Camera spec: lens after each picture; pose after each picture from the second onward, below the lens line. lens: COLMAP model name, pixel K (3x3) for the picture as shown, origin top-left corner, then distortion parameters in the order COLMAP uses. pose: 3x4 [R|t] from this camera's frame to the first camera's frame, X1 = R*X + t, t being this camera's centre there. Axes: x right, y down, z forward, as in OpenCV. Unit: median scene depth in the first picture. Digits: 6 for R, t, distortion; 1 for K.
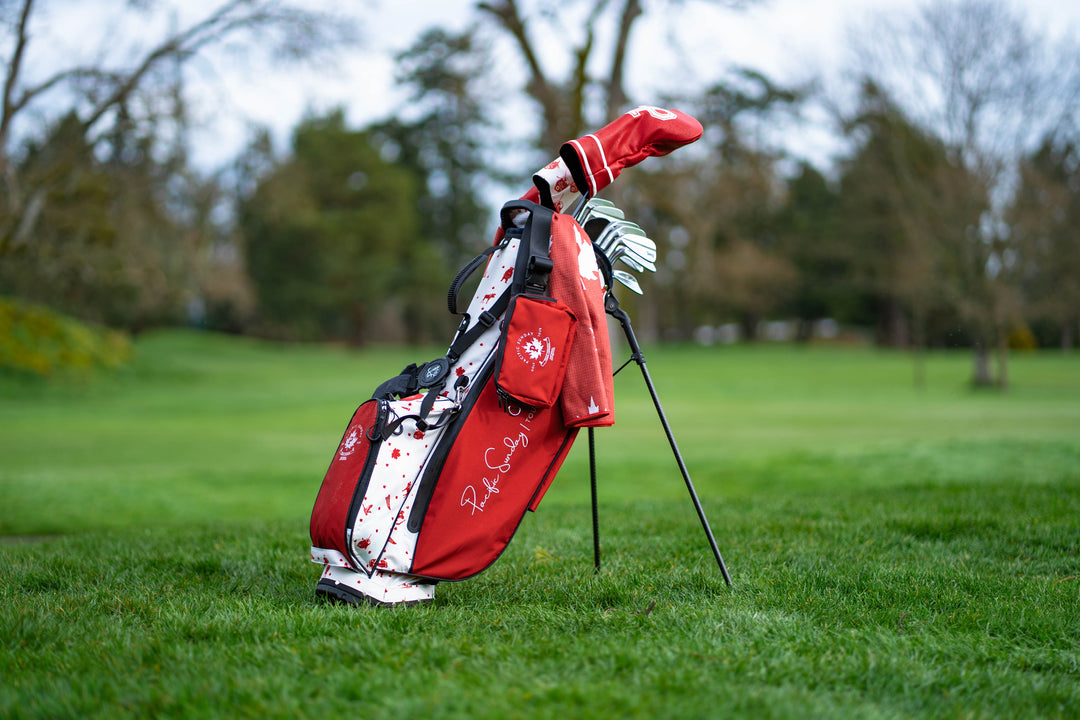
lens RADIAL K [[2557.8, 0, 540.0], [0, 2557.8, 360.0], [0, 0, 1]] dist [0.066552, -0.641662]
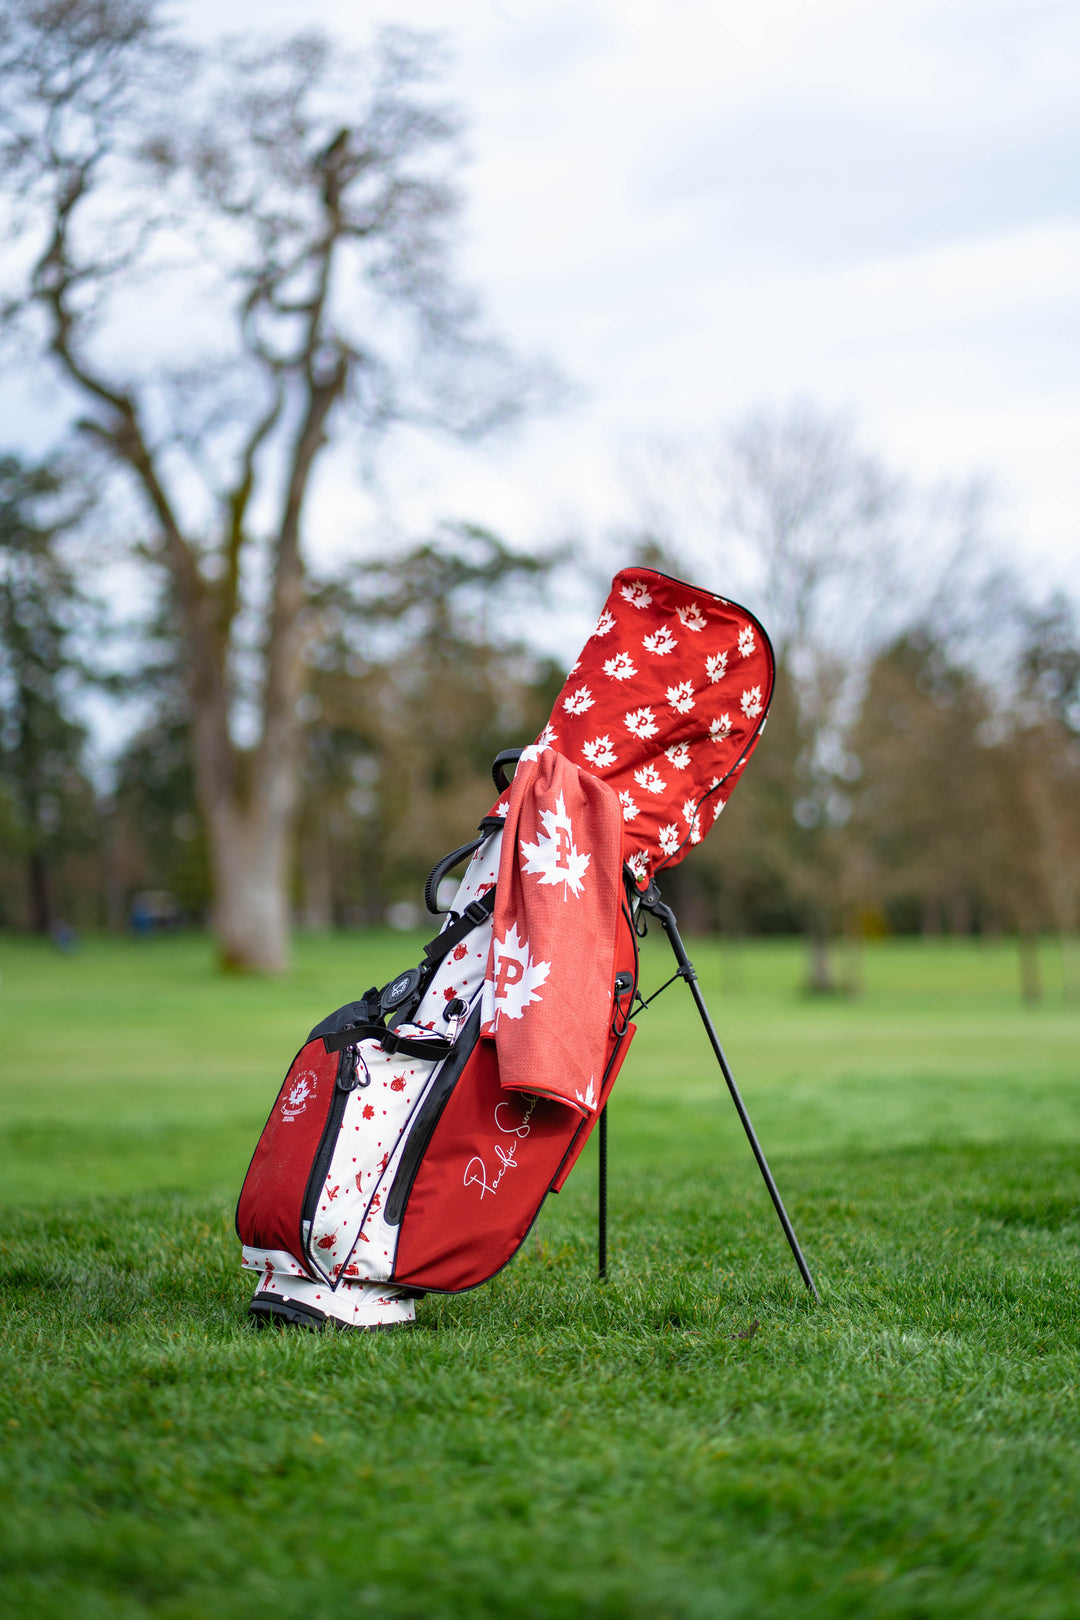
lens RADIAL K [[3836.7, 0, 540.0], [0, 3836.7, 810.0], [0, 0, 1]] dist [0.066552, -0.641662]
pose [[0.994423, 0.002243, 0.105439, -0.117994], [0.001699, 0.999303, -0.037280, -0.006609], [-0.105450, 0.037251, 0.993727, -0.051172]]
